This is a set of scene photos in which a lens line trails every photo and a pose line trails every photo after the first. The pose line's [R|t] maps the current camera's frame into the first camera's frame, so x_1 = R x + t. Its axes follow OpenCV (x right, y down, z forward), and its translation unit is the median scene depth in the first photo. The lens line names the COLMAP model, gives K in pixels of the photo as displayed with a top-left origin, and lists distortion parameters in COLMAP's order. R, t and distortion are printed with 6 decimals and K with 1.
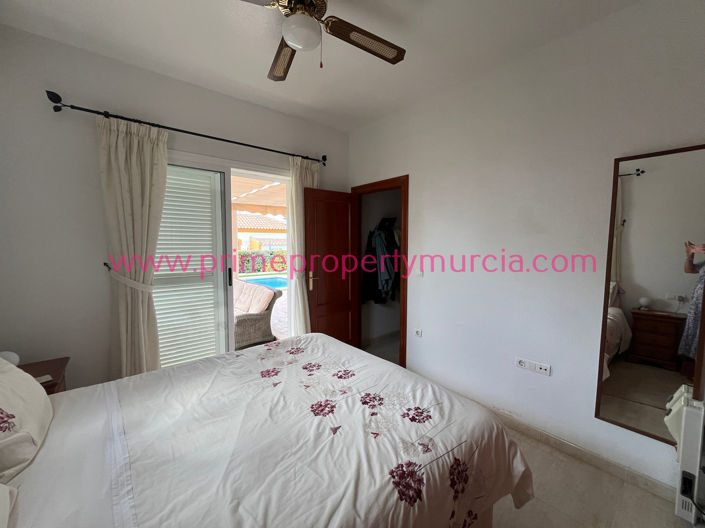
lens RADIAL K [[284.3, 0, 351.2], [0, 284.3, 264.2], [0, 0, 1]] dist [-0.003507, -0.000455]
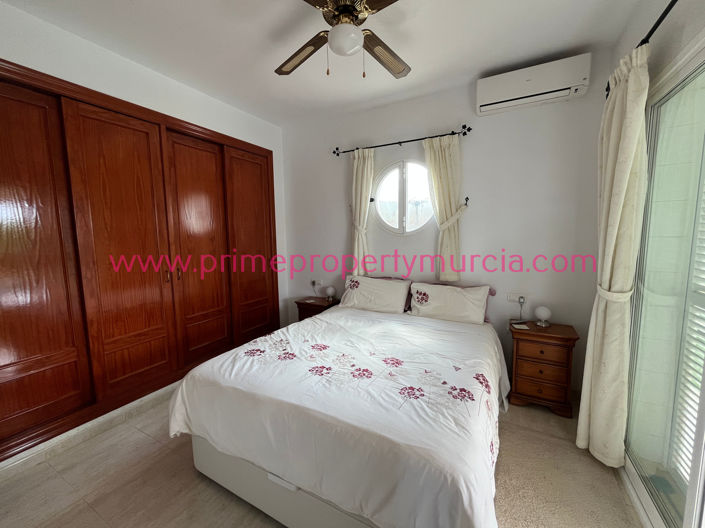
lens RADIAL K [[284.3, 0, 351.2], [0, 284.3, 264.2], [0, 0, 1]] dist [-0.003507, -0.000455]
pose [[-0.927954, 0.054222, -0.368728, 0.257584], [-0.015475, 0.982901, 0.183482, -0.177474], [0.372372, 0.175969, -0.911249, 2.213799]]
